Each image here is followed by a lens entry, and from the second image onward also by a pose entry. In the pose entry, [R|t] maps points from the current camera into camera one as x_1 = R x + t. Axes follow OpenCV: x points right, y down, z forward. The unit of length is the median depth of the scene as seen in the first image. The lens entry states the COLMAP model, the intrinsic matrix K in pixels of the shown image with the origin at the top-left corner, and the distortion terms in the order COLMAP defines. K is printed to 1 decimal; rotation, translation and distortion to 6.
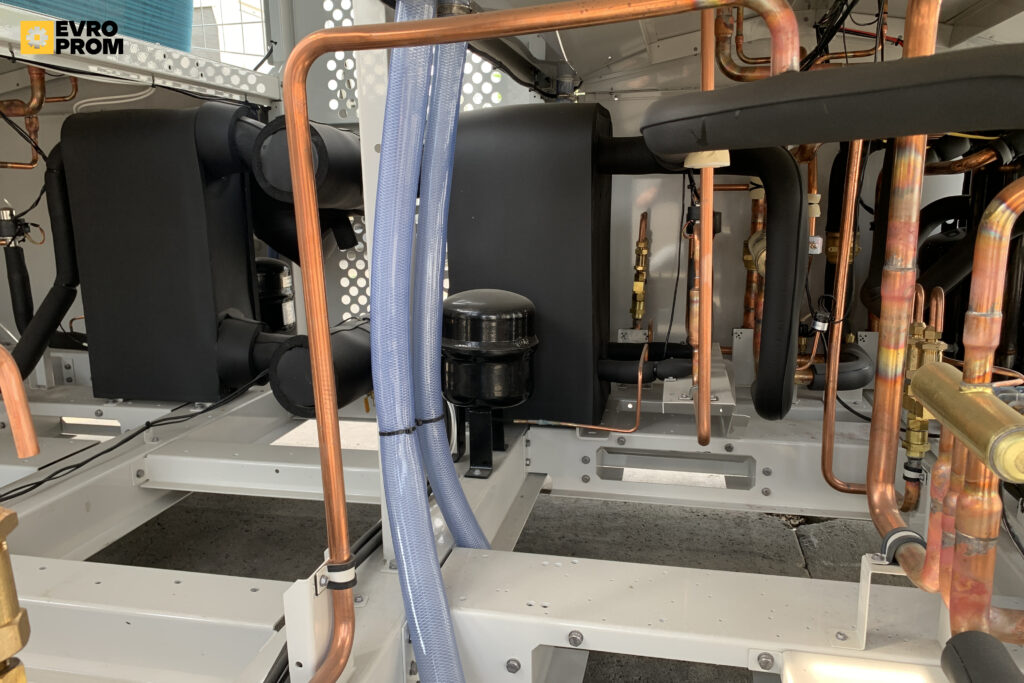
lens RADIAL K [[771.9, 0, 507.6], [0, 771.9, 337.3], [0, 0, 1]] dist [0.016662, -0.002209]
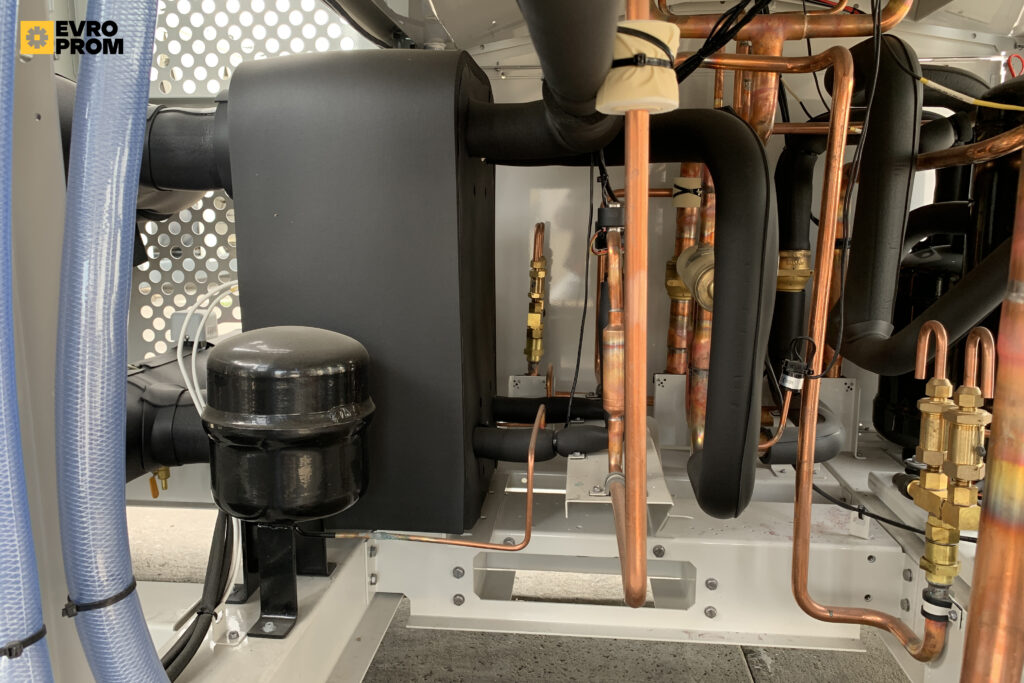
lens RADIAL K [[783.2, 0, 550.6], [0, 783.2, 344.1], [0, 0, 1]] dist [0.058937, 0.000023]
pose [[0.984605, -0.005669, 0.174702, 0.057139], [0.010363, 0.999609, -0.025968, -0.024469], [-0.174487, 0.027378, 0.984279, 0.269370]]
